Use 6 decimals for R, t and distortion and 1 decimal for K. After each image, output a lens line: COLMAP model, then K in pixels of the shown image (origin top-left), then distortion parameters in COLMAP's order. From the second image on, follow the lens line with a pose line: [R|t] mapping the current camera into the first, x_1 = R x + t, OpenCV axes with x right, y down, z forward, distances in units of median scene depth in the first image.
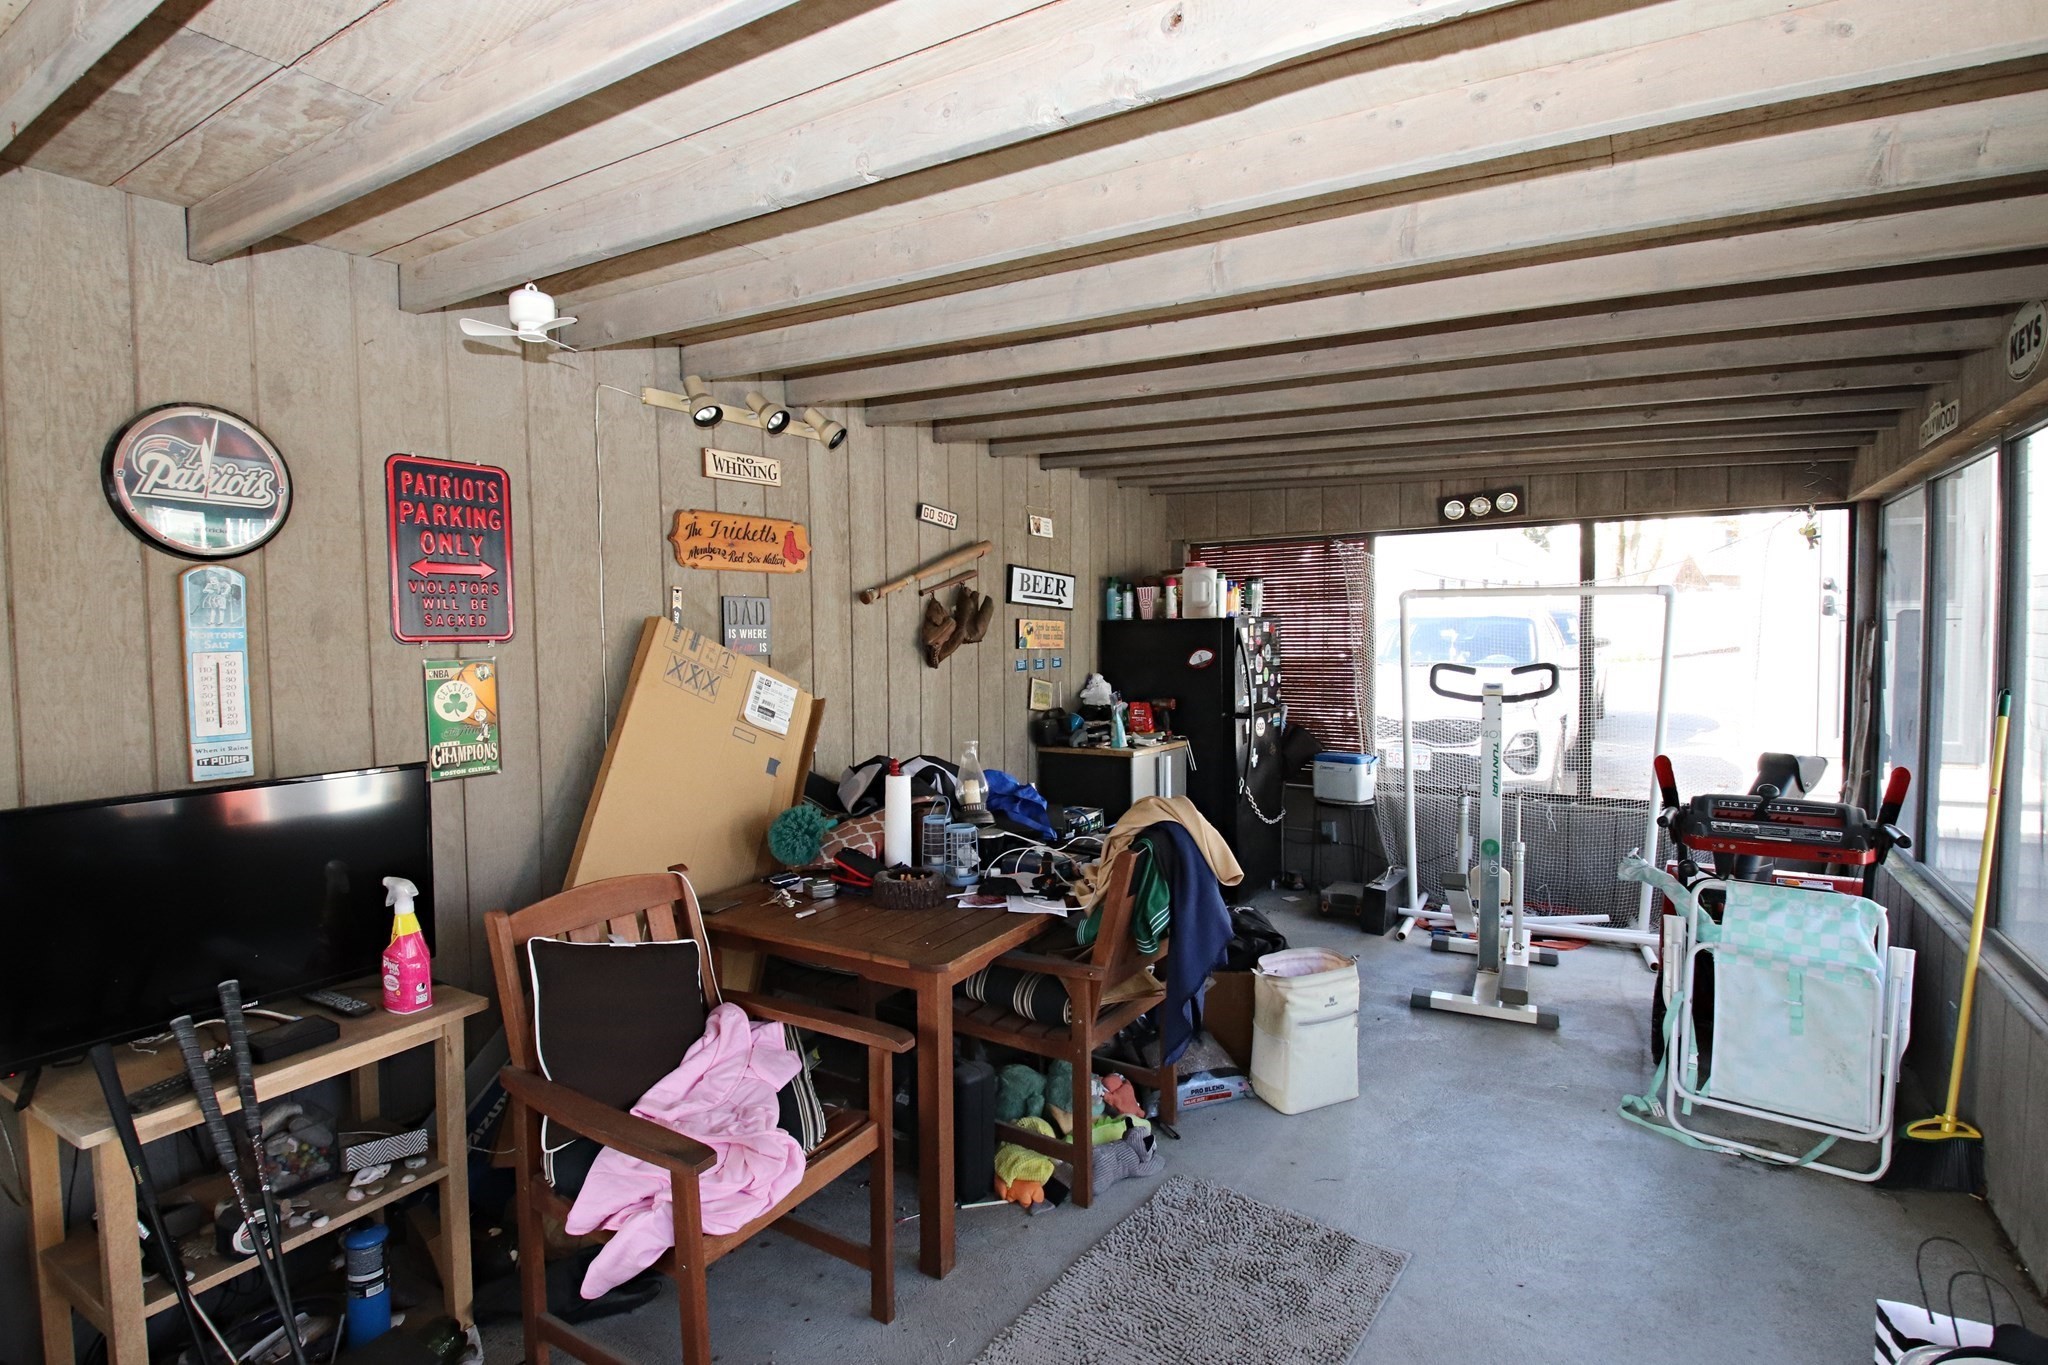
lens RADIAL K [[984.5, 0, 1024.0], [0, 984.5, 682.5], [0, 0, 1]] dist [-0.002042, -0.000615]
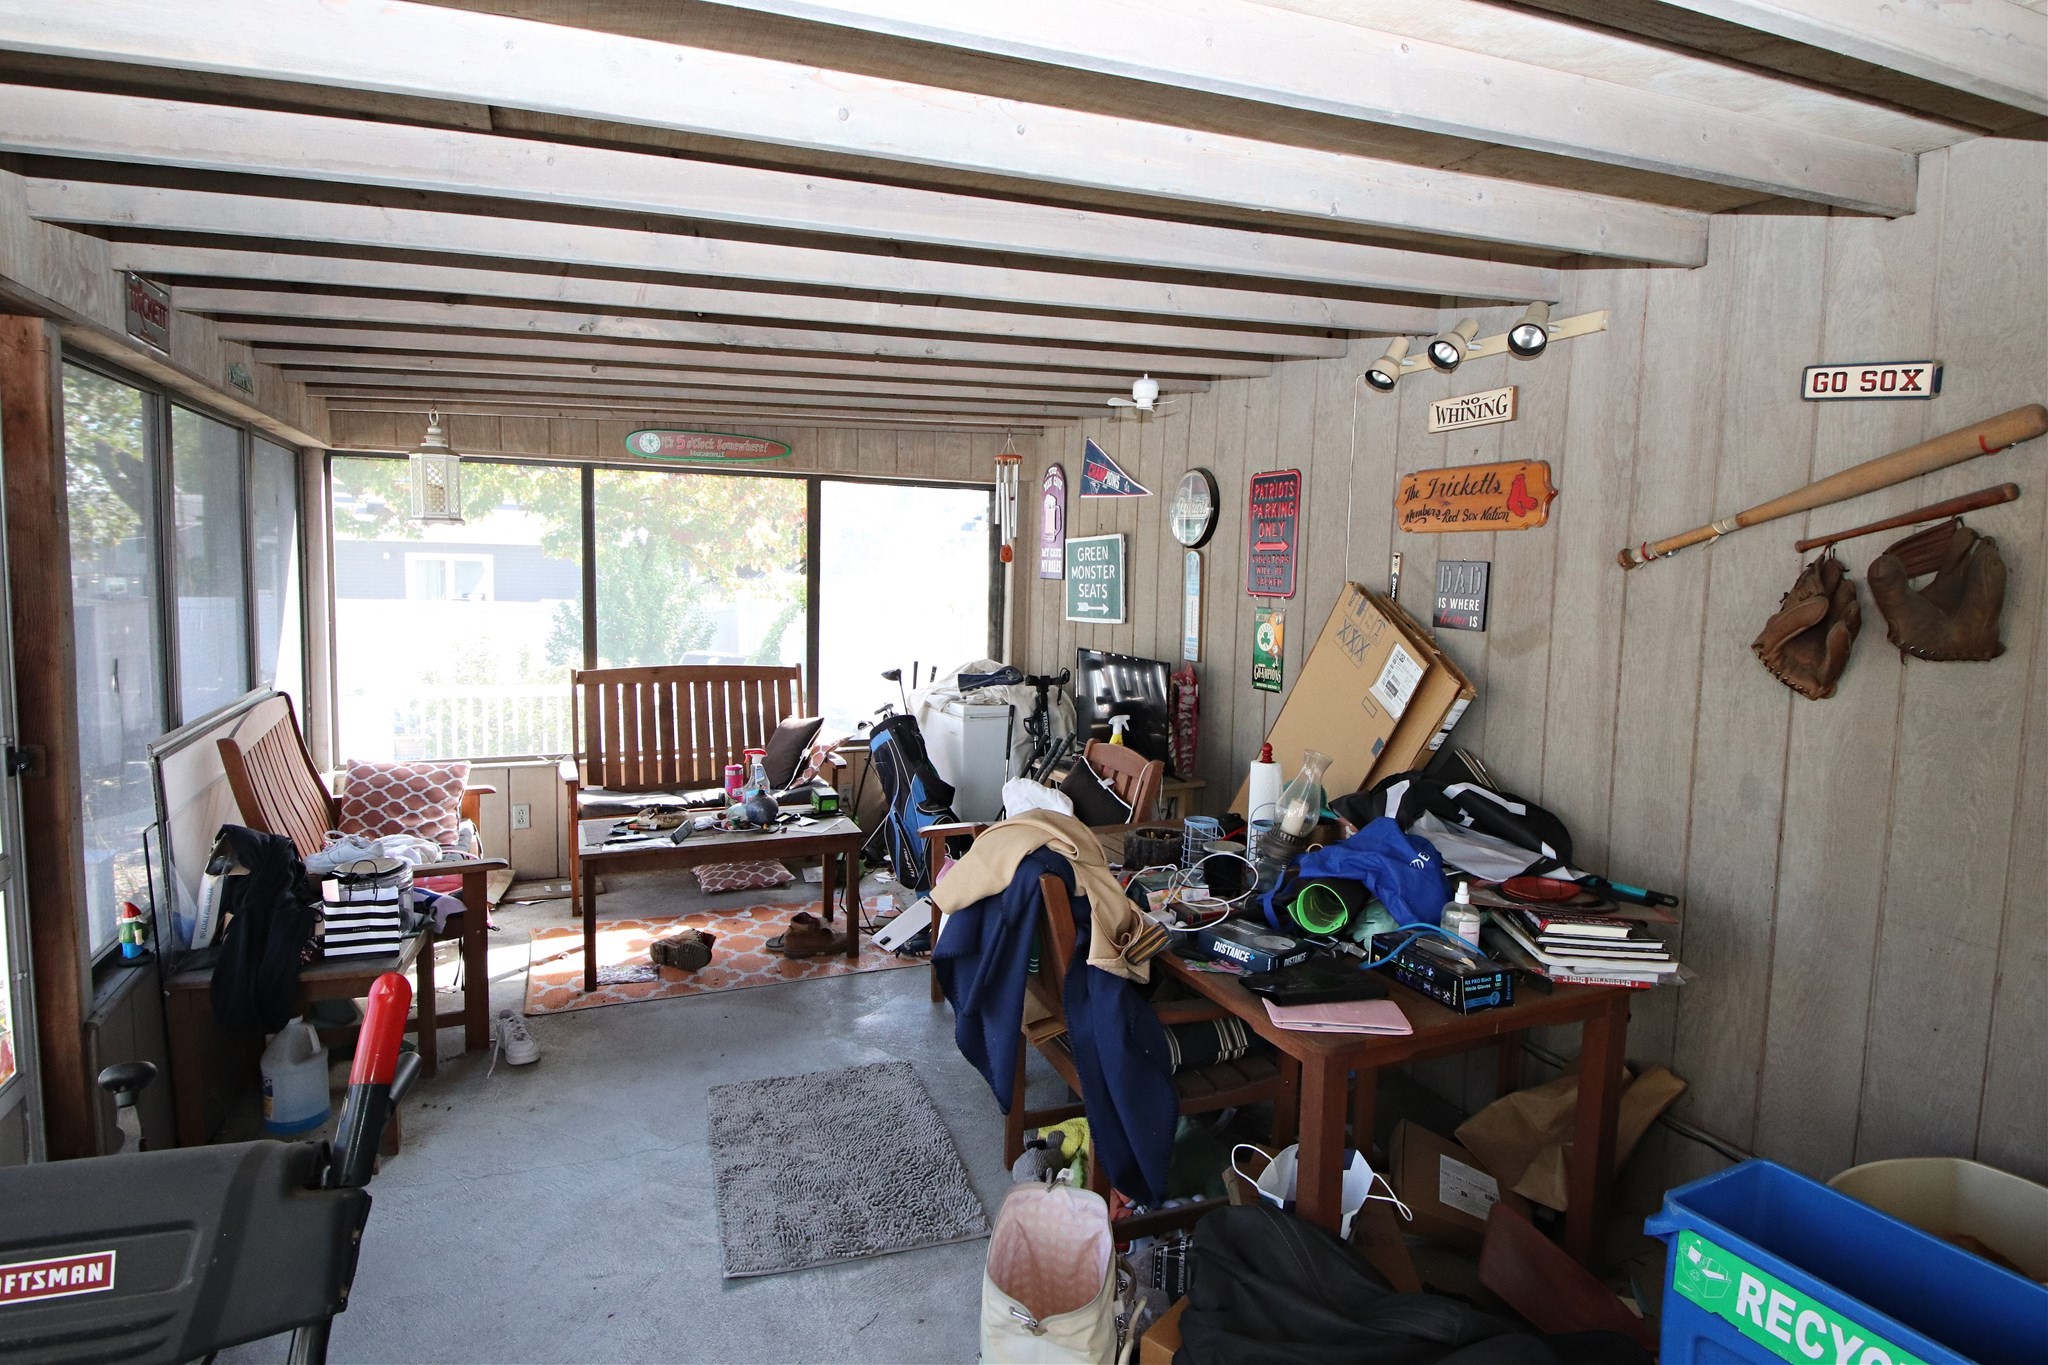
lens RADIAL K [[1121.4, 0, 1024.0], [0, 1121.4, 682.5], [0, 0, 1]] dist [-0.001024, -0.000650]
pose [[-0.582369, 0.080530, -0.808926, 0.774913], [-0.061964, 0.987789, 0.142946, -0.102869], [0.810559, 0.133372, -0.570268, 1.315634]]
